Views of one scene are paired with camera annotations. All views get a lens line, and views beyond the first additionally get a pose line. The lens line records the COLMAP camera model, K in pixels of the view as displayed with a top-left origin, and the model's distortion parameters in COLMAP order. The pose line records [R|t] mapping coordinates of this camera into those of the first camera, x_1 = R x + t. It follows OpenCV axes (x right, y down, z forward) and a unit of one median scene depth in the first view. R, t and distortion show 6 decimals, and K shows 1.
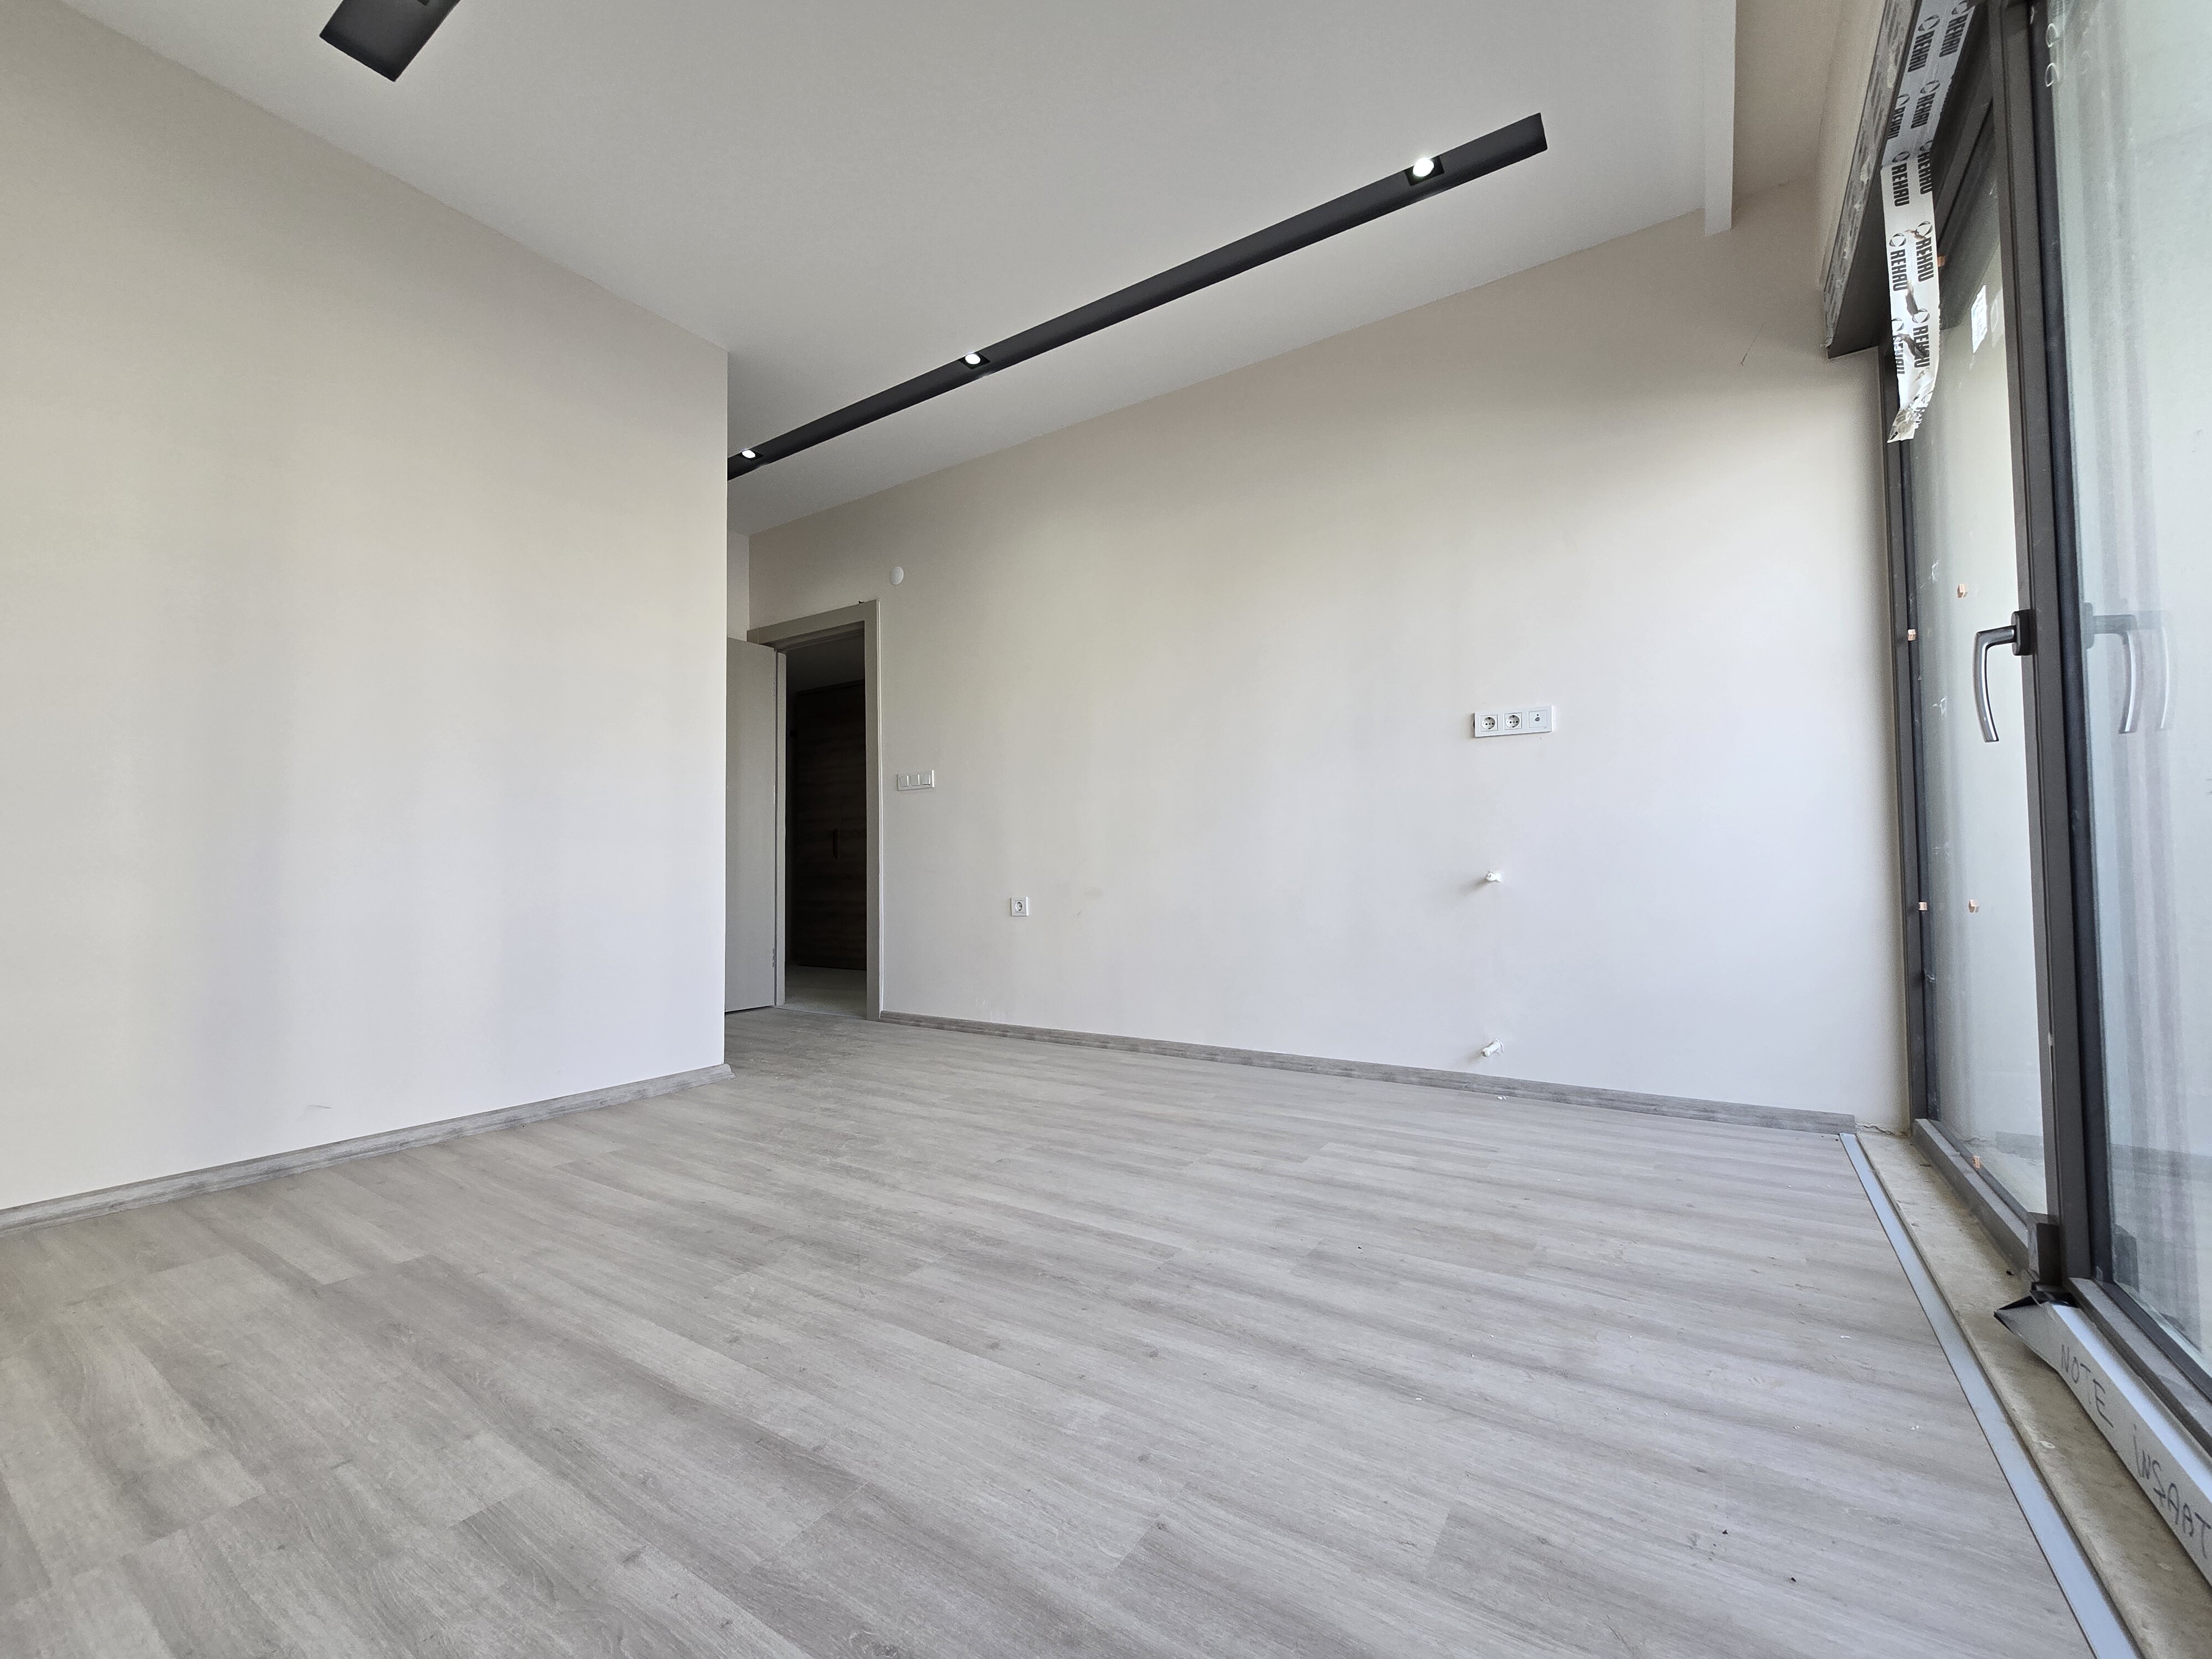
lens RADIAL K [[914.1, 0, 1105.7], [0, 914.1, 835.1], [0, 0, 1]] dist [-0.002012, -0.000350]
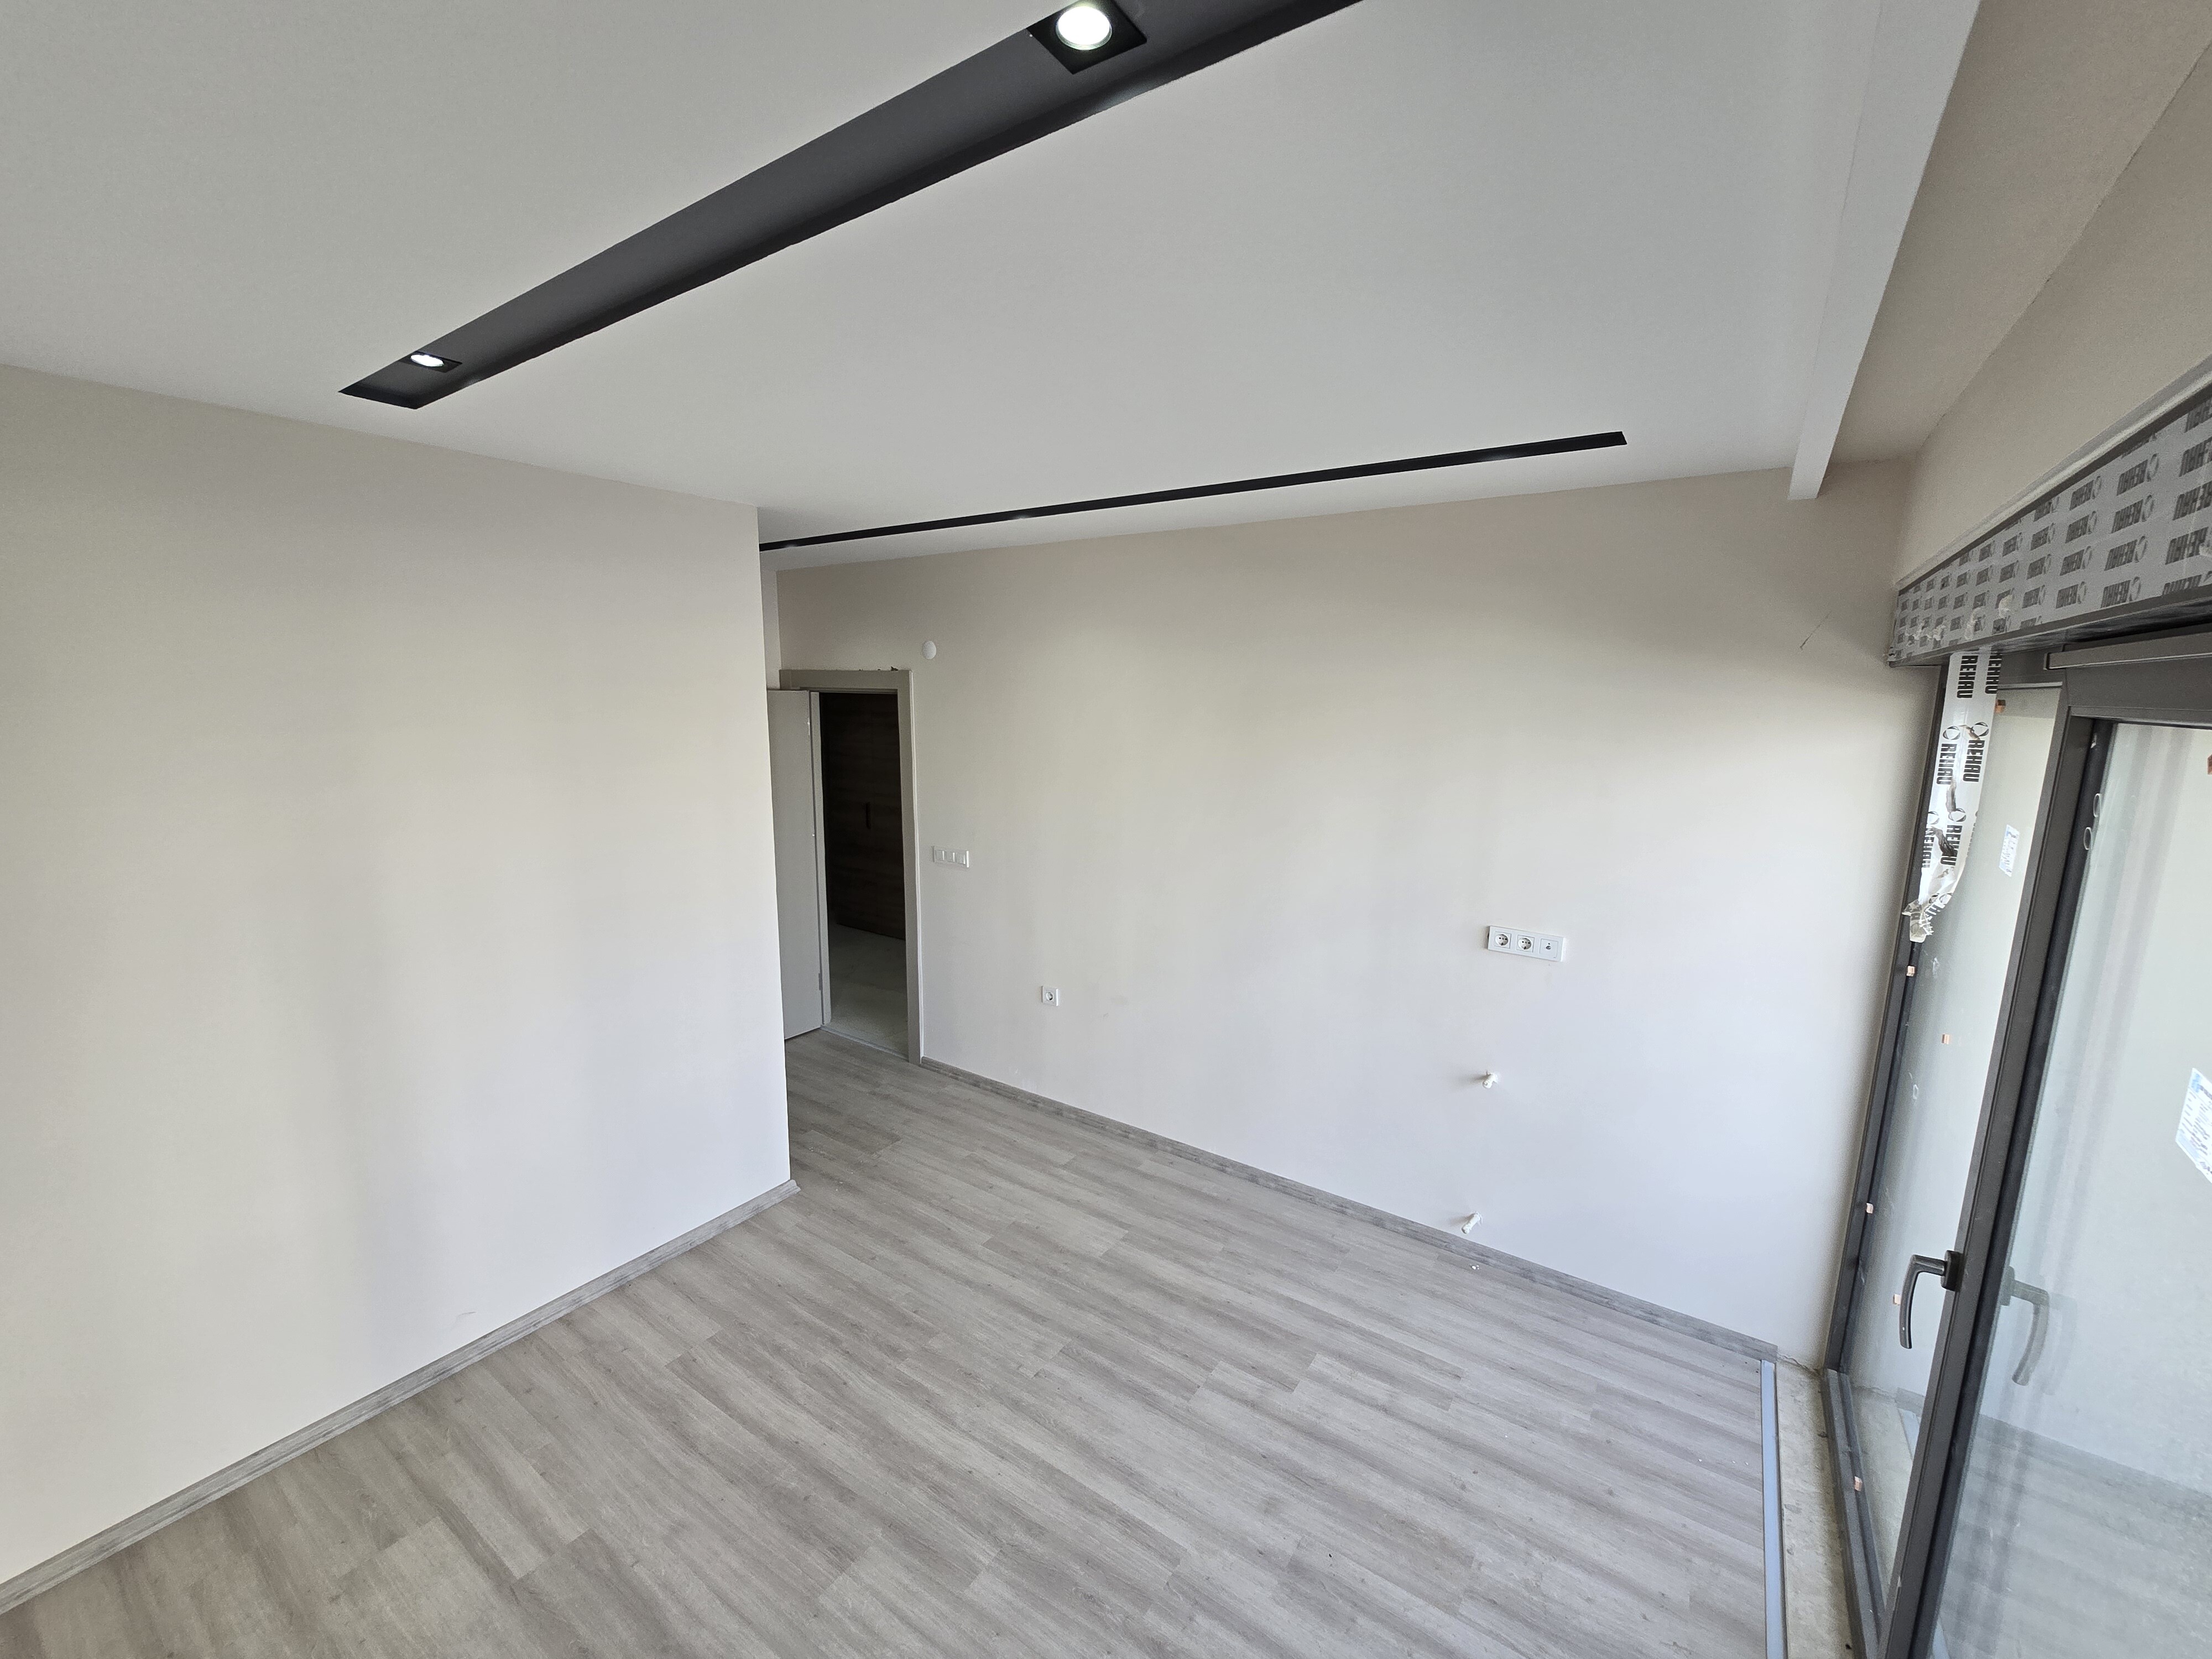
lens RADIAL K [[914.1, 0, 1105.7], [0, 914.1, 835.1], [0, 0, 1]] dist [-0.002012, -0.000350]
pose [[0.999406, 0.027868, -0.020274, -0.021923], [-0.023050, 0.977875, 0.207914, -0.574700], [0.025619, -0.207323, 0.977937, -0.013300]]
